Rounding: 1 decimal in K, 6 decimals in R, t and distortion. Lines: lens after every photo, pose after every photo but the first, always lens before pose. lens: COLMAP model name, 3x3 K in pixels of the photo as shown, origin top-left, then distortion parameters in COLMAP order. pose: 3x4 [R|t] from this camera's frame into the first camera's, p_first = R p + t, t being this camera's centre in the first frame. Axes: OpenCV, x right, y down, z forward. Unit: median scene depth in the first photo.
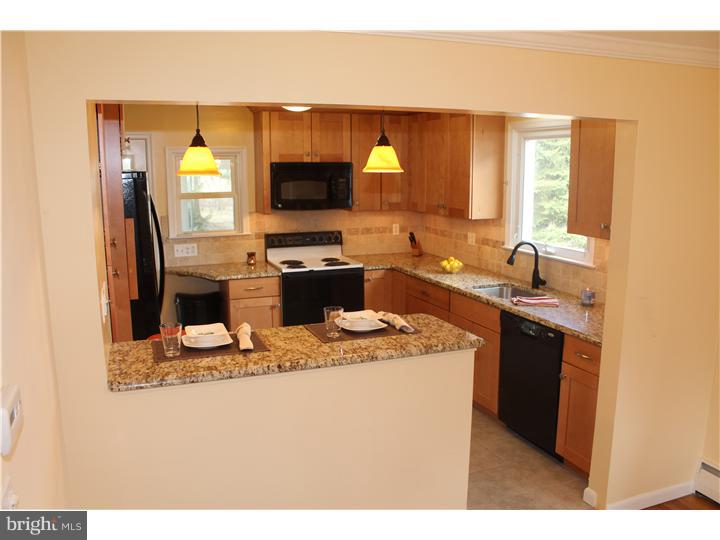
lens RADIAL K [[603.2, 0, 362.9], [0, 603.2, 271.2], [0, 0, 1]] dist [-0.161408, 0.140851]
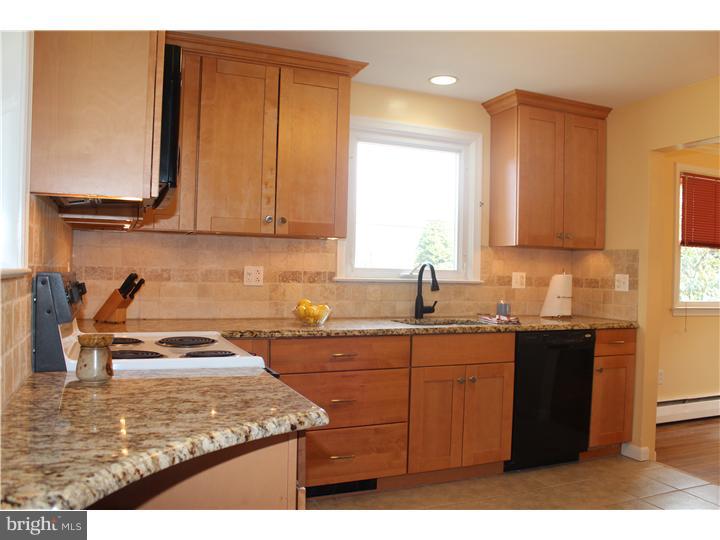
lens RADIAL K [[603.2, 0, 362.9], [0, 603.2, 271.2], [0, 0, 1]] dist [-0.161408, 0.140851]
pose [[-0.025819, -0.002774, 0.999663, -0.470929], [0.147732, 0.989006, 0.006560, -0.046933], [-0.988690, 0.147852, -0.025126, 0.922327]]
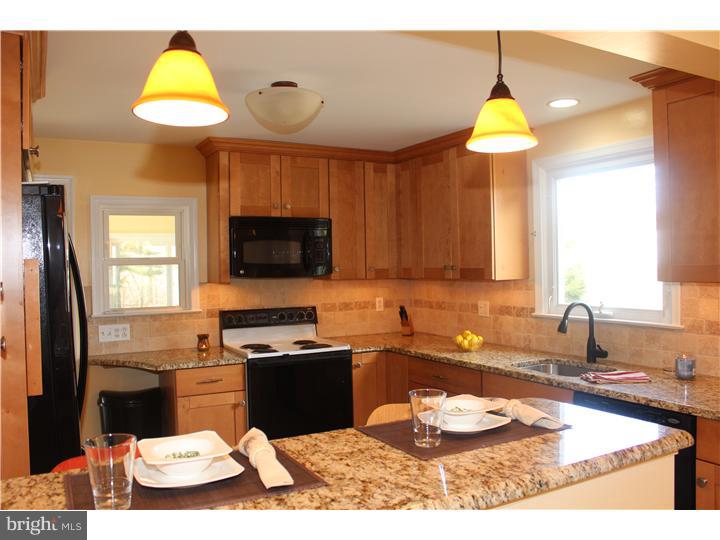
lens RADIAL K [[603.2, 0, 362.9], [0, 603.2, 271.2], [0, 0, 1]] dist [-0.161408, 0.140851]
pose [[0.991703, -0.017471, 0.127361, -0.082948], [0.037873, 0.986458, -0.159581, 0.018798], [-0.122848, 0.163080, 0.978935, 0.231249]]
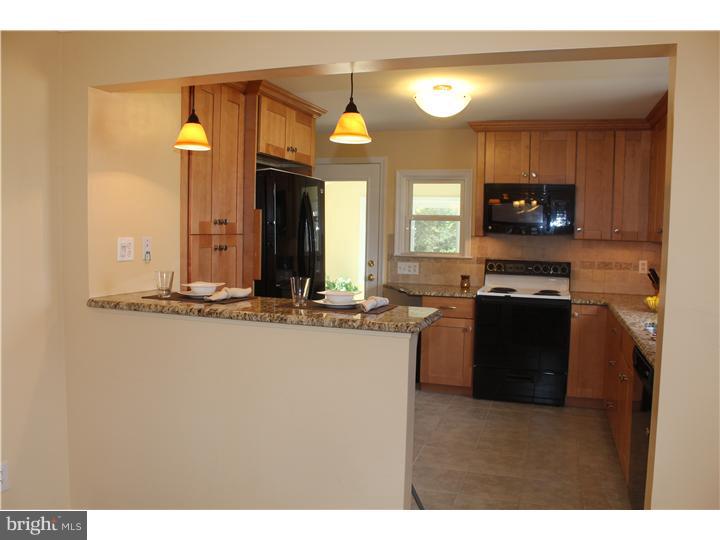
lens RADIAL K [[603.2, 0, 362.9], [0, 603.2, 271.2], [0, 0, 1]] dist [-0.161408, 0.140851]
pose [[0.767800, 0.062489, -0.637635, 0.325859], [-0.133573, 0.988976, -0.063919, 0.049384], [0.626612, 0.134248, 0.767682, 0.143673]]
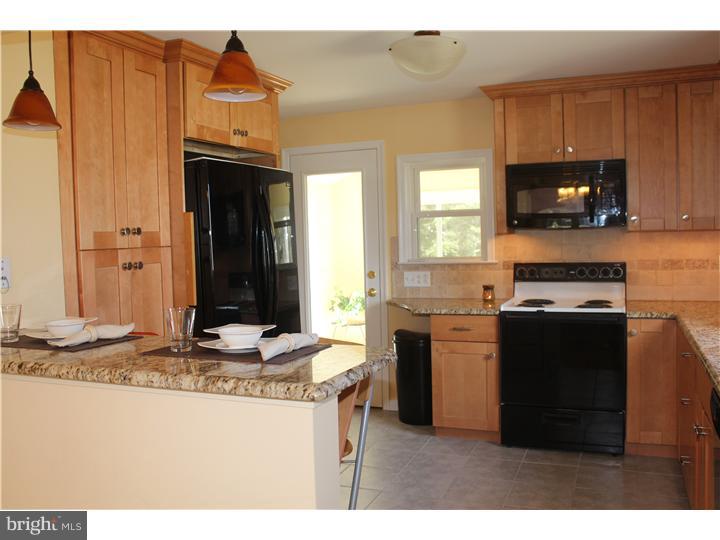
lens RADIAL K [[660.3, 0, 360.0], [0, 660.3, 270.0], [0, 0, 1]] dist [-0.151699, 0.147361]
pose [[0.717552, 0.019981, -0.696218, 0.290061], [-0.095766, 0.992925, -0.070203, 0.024974], [0.689890, 0.117048, 0.714389, 0.300537]]
